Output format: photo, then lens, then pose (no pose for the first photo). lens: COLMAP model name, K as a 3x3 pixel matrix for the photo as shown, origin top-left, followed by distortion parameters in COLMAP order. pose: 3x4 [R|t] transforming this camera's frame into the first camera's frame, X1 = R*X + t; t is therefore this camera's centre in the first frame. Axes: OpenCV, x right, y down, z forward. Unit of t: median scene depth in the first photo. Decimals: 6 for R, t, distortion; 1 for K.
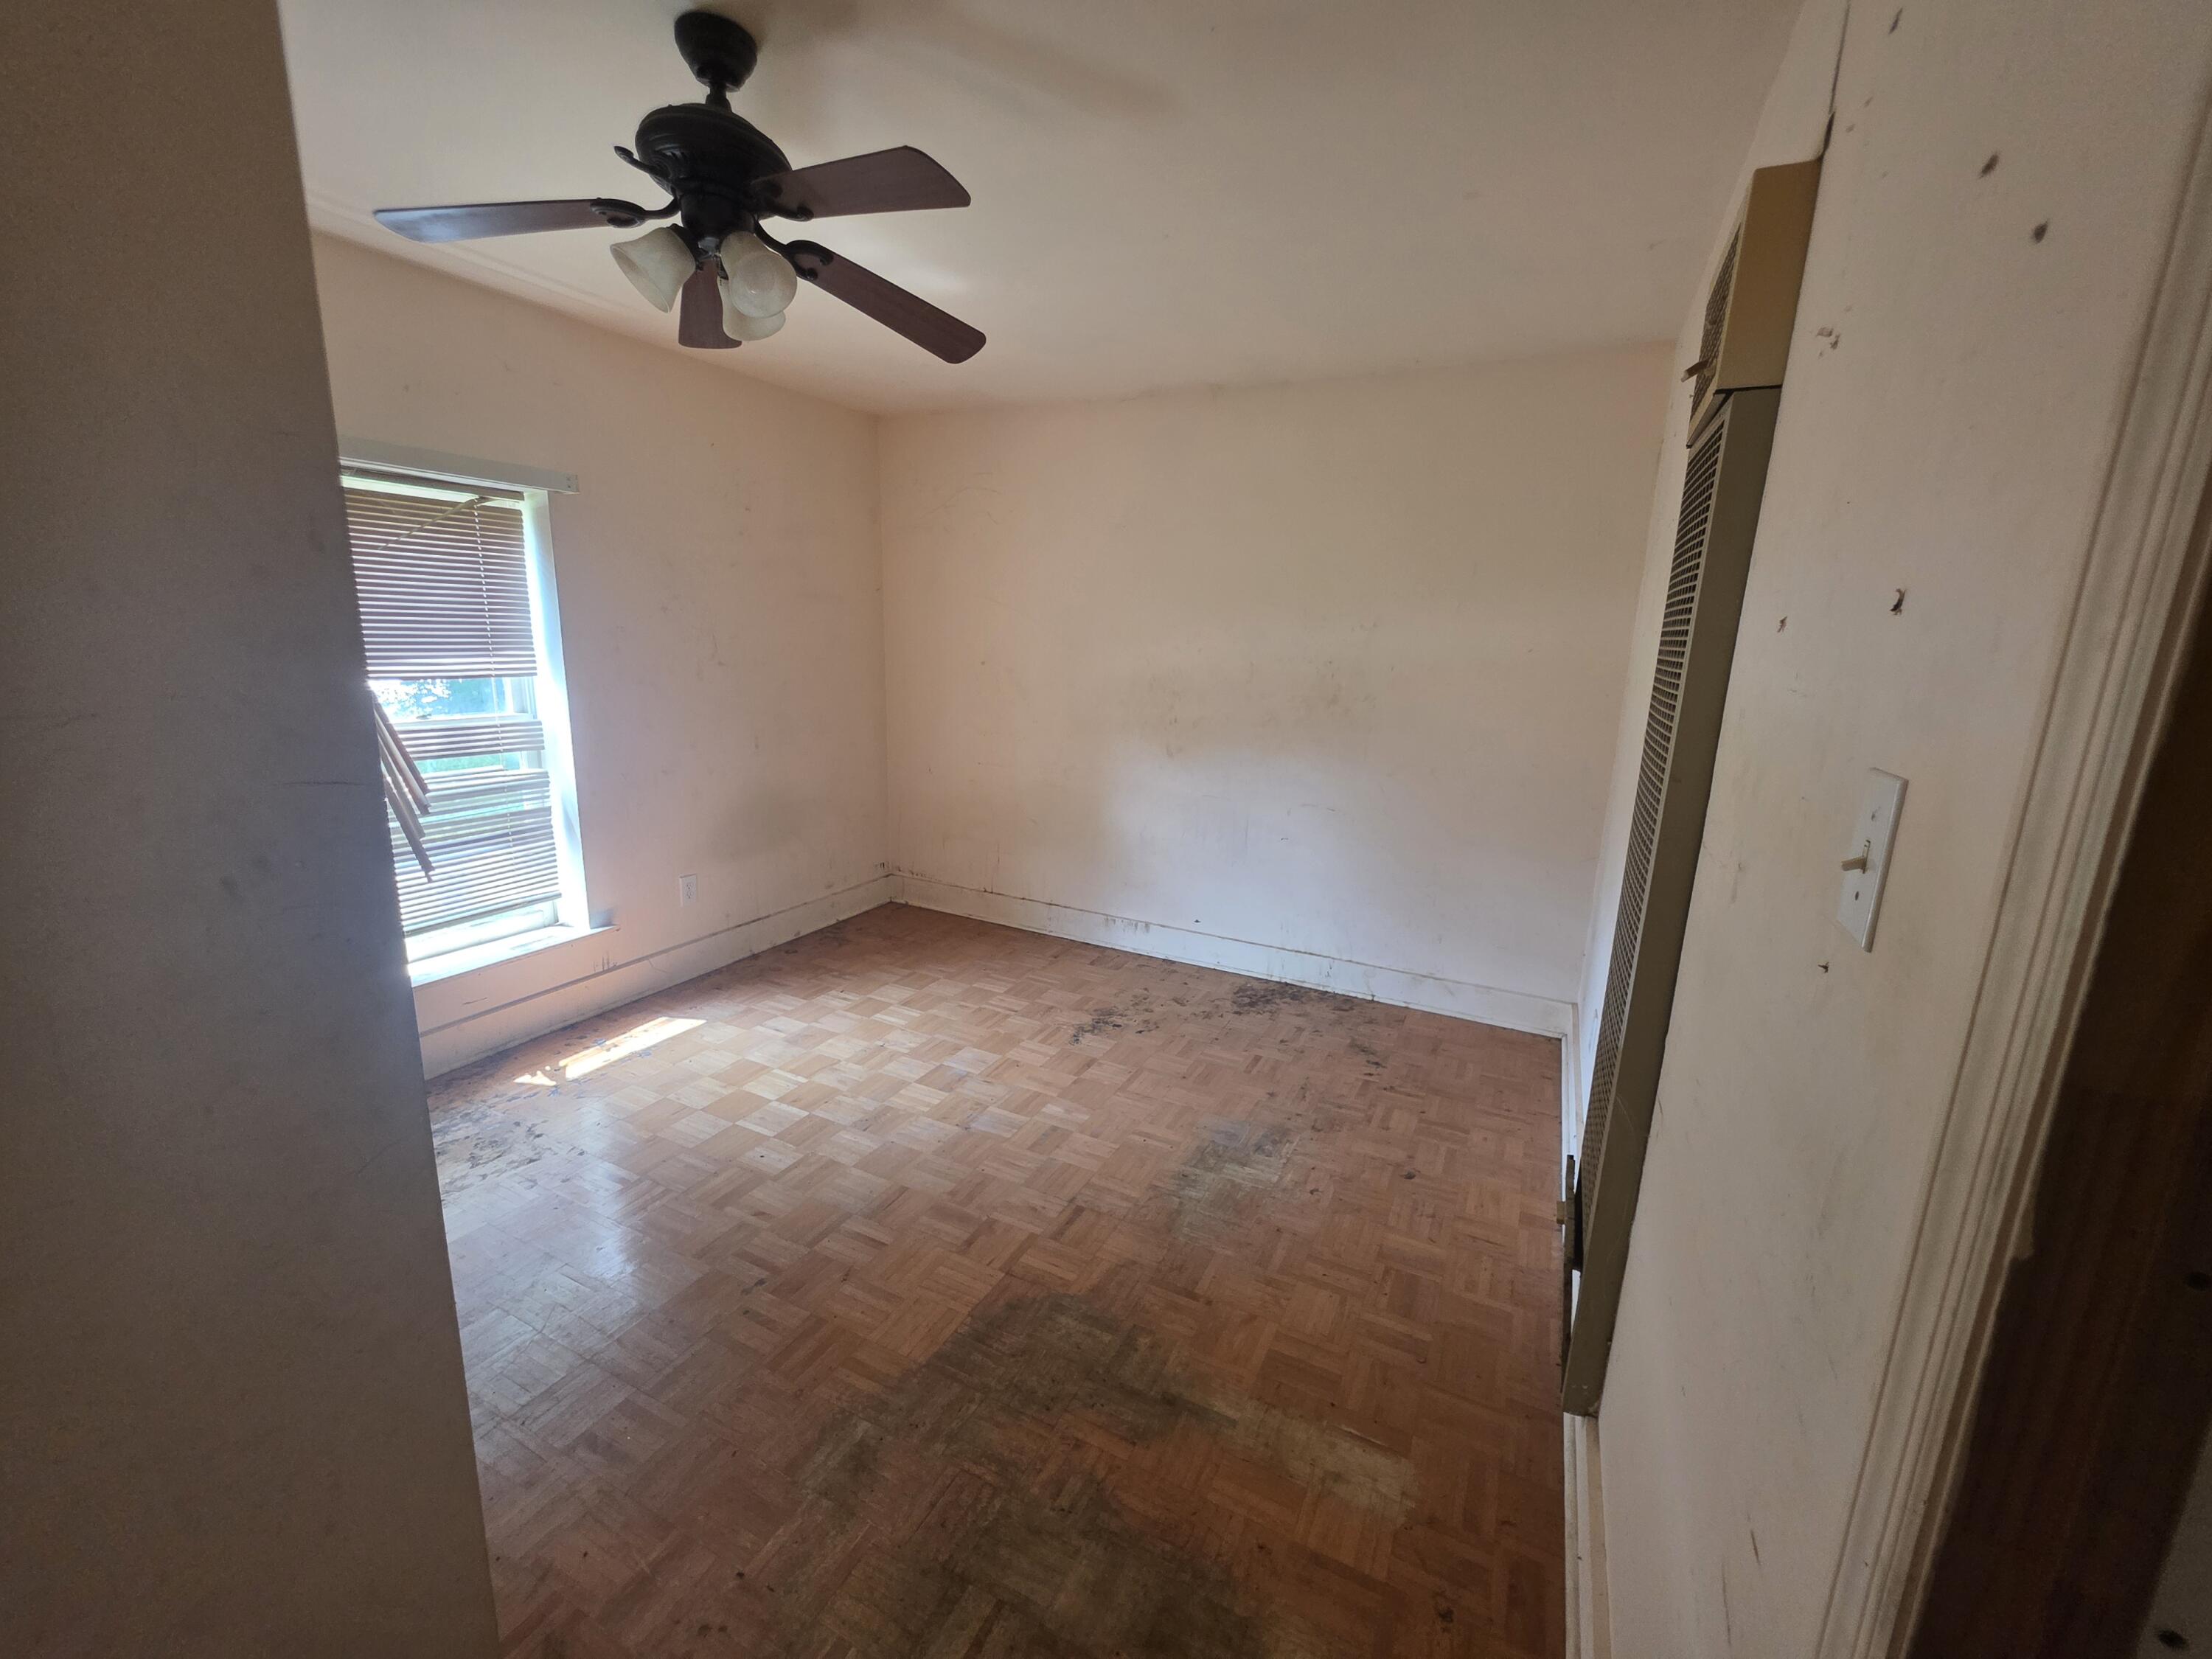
lens RADIAL K [[895.0, 0, 1110.5], [0, 895.0, 823.7], [0, 0, 1]] dist [-0.000217, 0.000044]
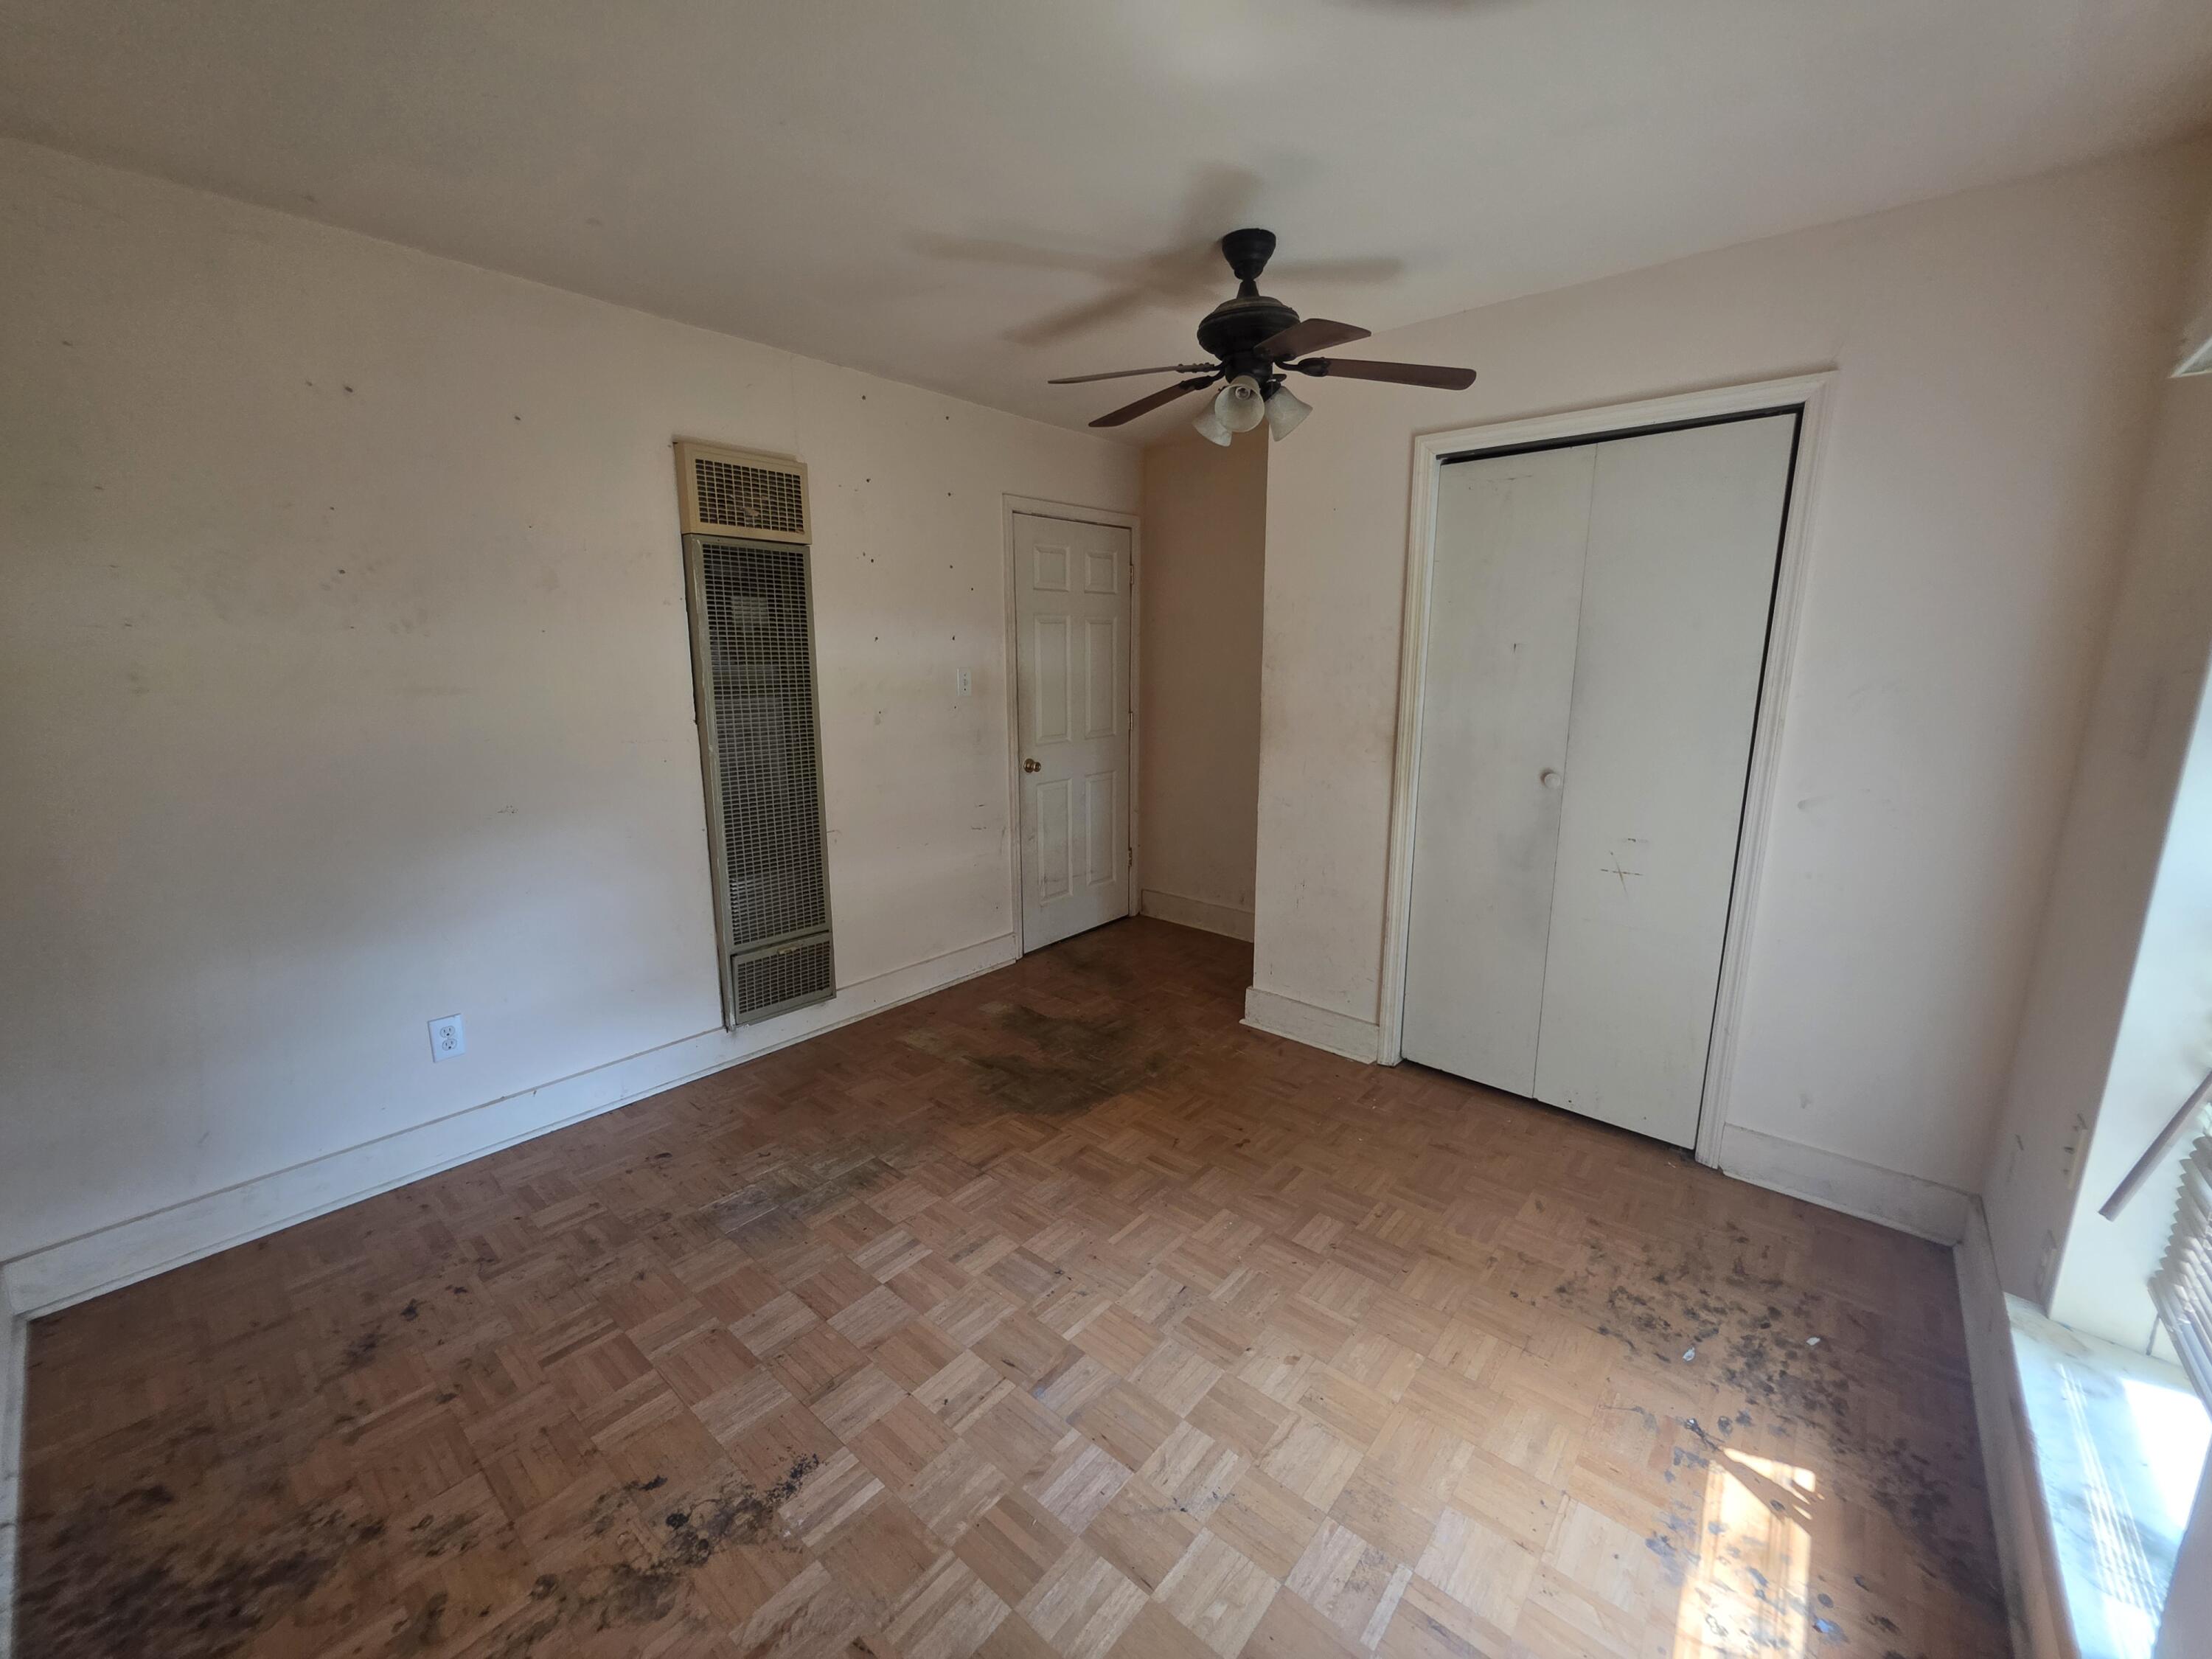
lens RADIAL K [[895.0, 0, 1108.6], [0, 895.0, 828.4], [0, 0, 1]] dist [-0.000217, 0.000044]
pose [[-0.970971, -0.077915, 0.226150, -0.436079], [0.019955, 0.915778, 0.401188, -0.420072], [-0.238362, 0.394055, -0.887640, 1.904791]]
